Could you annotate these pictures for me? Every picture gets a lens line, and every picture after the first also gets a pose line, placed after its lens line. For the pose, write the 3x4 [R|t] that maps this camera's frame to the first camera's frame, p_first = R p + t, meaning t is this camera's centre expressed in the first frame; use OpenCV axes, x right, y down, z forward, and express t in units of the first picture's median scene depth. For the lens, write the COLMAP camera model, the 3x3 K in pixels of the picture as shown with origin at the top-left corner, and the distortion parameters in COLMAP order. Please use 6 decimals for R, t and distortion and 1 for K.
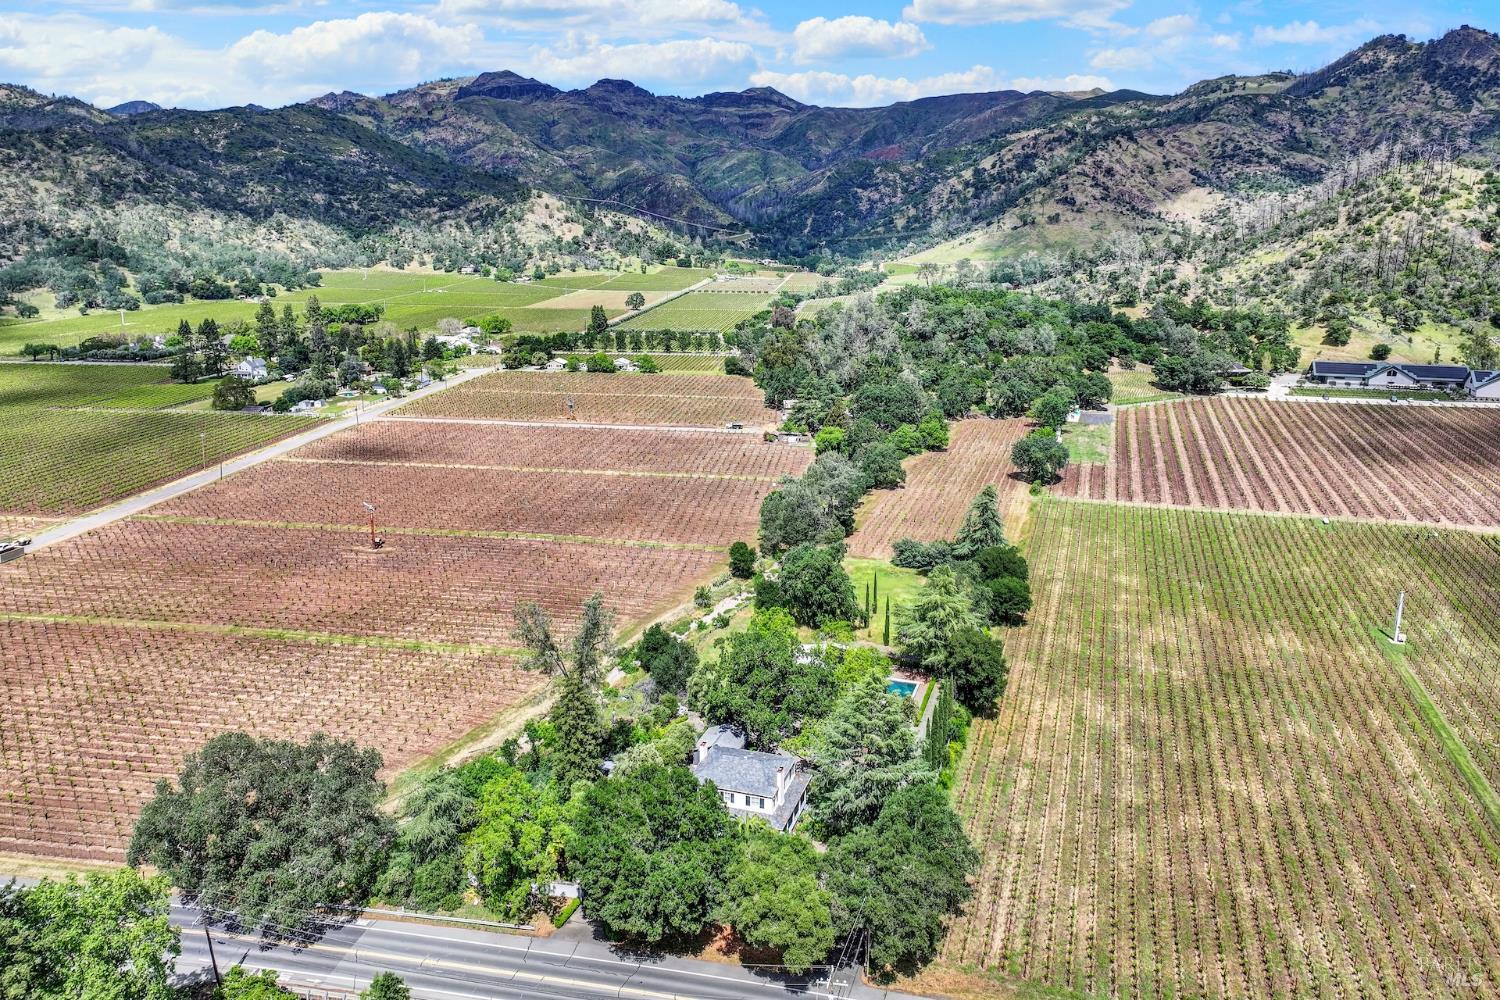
lens RADIAL K [[1325.6, 0, 750.0], [0, 1325.6, 500.0], [0, 0, 1]] dist [0.000899, 0.018220]
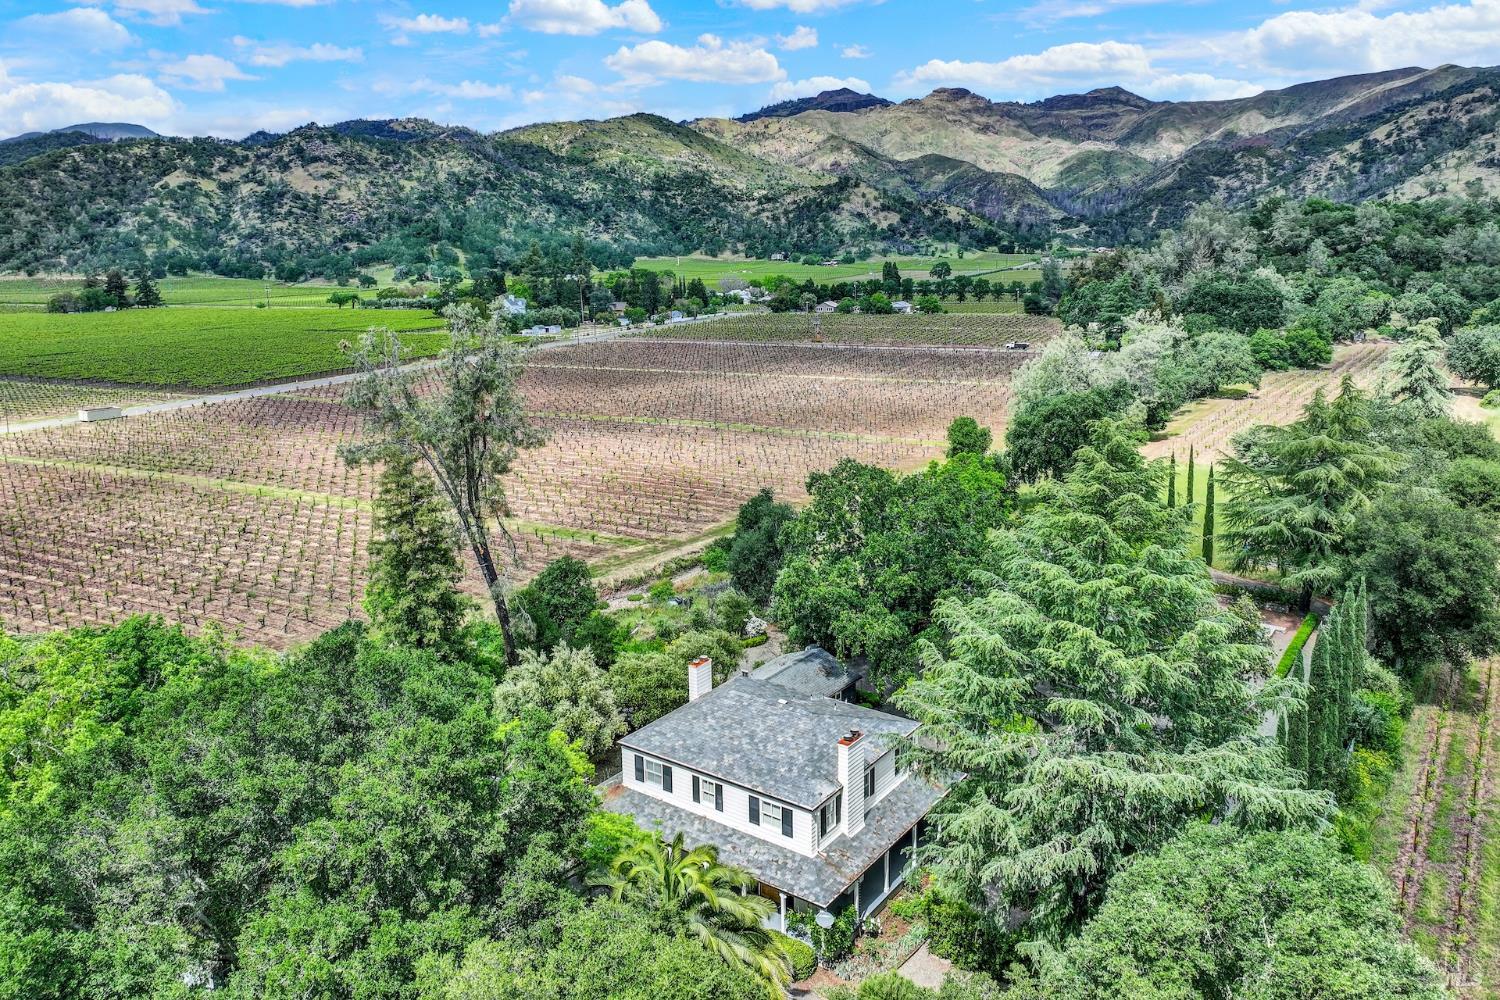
lens RADIAL K [[1025.9, 0, 750.0], [0, 1025.9, 500.0], [0, 0, 1]] dist [-0.005266, 0.016154]
pose [[0.938211, 0.037510, -0.344026, 0.038203], [-0.066870, 0.995023, -0.073876, 0.066028], [0.339542, 0.092317, 0.936049, 0.295106]]
